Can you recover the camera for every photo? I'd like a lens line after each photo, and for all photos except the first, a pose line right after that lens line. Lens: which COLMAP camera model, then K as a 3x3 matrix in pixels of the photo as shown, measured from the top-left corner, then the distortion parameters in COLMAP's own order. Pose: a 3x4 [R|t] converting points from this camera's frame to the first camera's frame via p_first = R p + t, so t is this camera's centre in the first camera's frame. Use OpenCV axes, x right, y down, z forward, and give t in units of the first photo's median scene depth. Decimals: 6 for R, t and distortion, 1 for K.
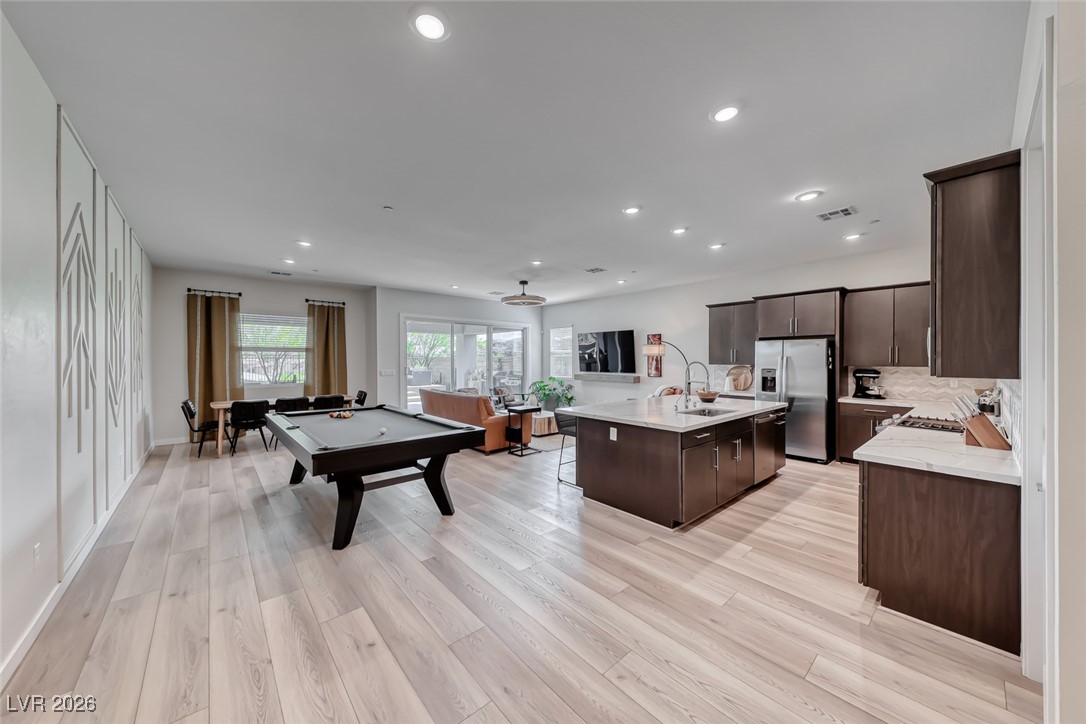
lens RADIAL K [[372.4, 0, 536.5], [0, 372.4, 366.9], [0, 0, 1]] dist [0.016011, -0.005521]
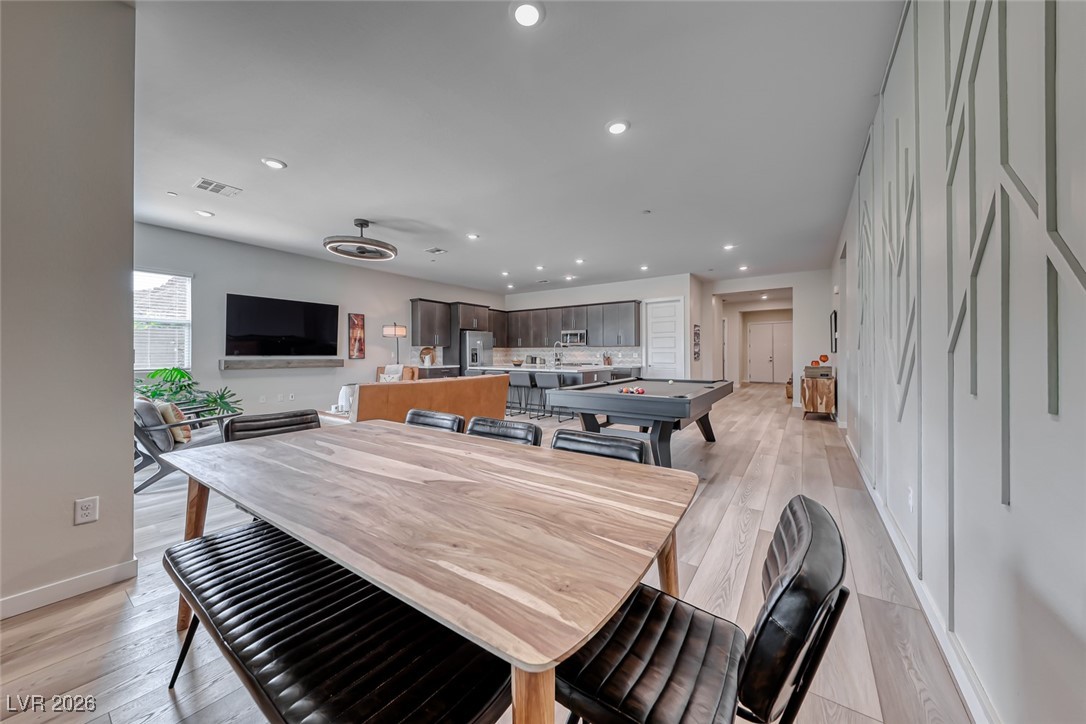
lens RADIAL K [[372.4, 0, 538.4], [0, 372.4, 358.4], [0, 0, 1]] dist [0.016011, -0.005521]
pose [[-0.242364, -0.011238, 0.970120, -0.868296], [0.018610, 0.999695, 0.016229, 0.022822], [-0.970007, 0.021987, -0.242081, 0.941955]]
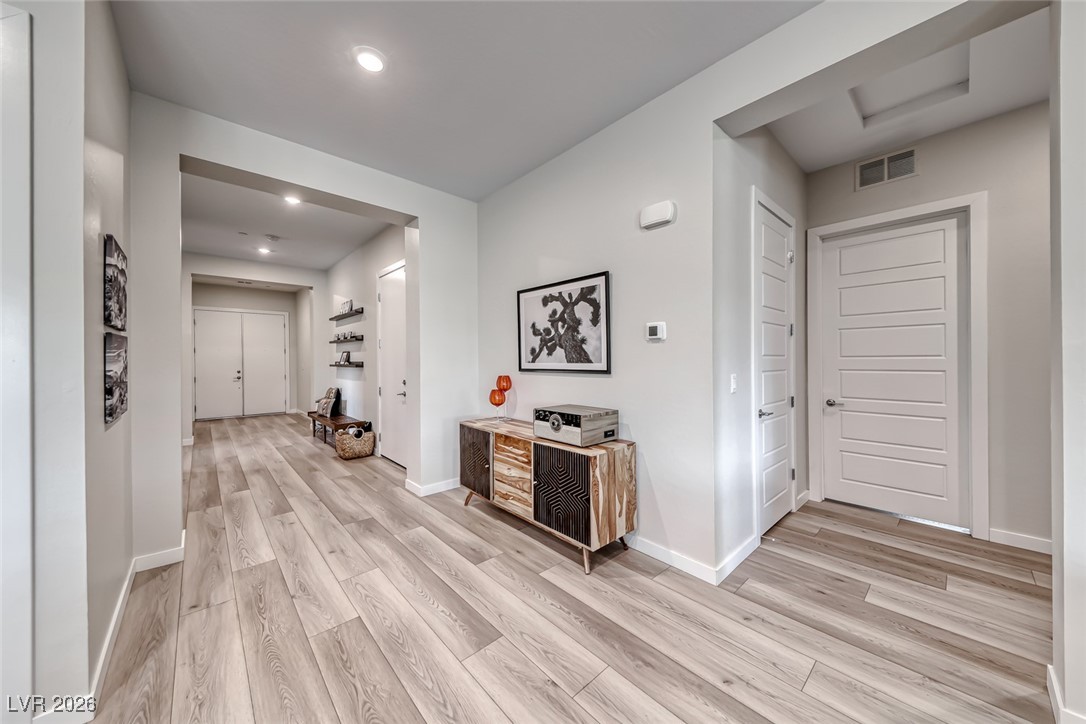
lens RADIAL K [[372.4, 0, 537.8], [0, 372.4, 361.9], [0, 0, 1]] dist [0.016011, -0.005521]
pose [[-0.999770, 0.001109, -0.021419, -0.021188], [0.000623, 0.999742, 0.022690, 0.015711], [0.021438, 0.022671, -0.999513, 0.355683]]
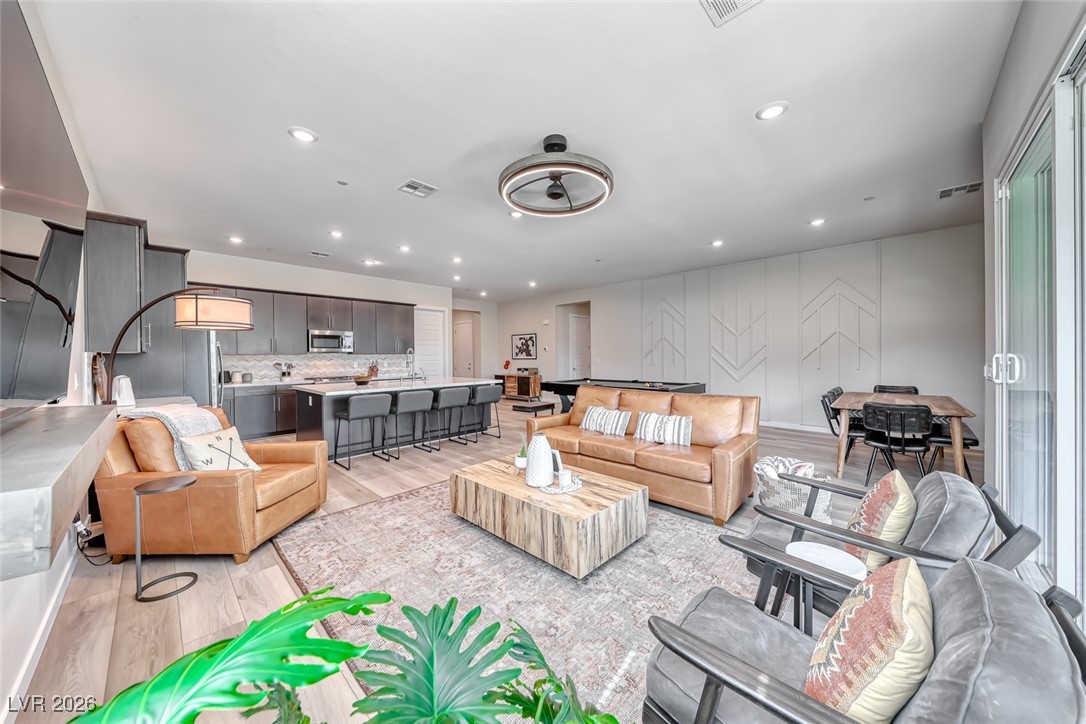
lens RADIAL K [[372.4, 0, 542.4], [0, 372.4, 357.2], [0, 0, 1]] dist [0.016011, -0.005521]
pose [[-0.995267, 0.008292, -0.096827, 0.021023], [0.005995, 0.999694, 0.023986, -0.008535], [0.096996, 0.023292, -0.995012, 1.541686]]
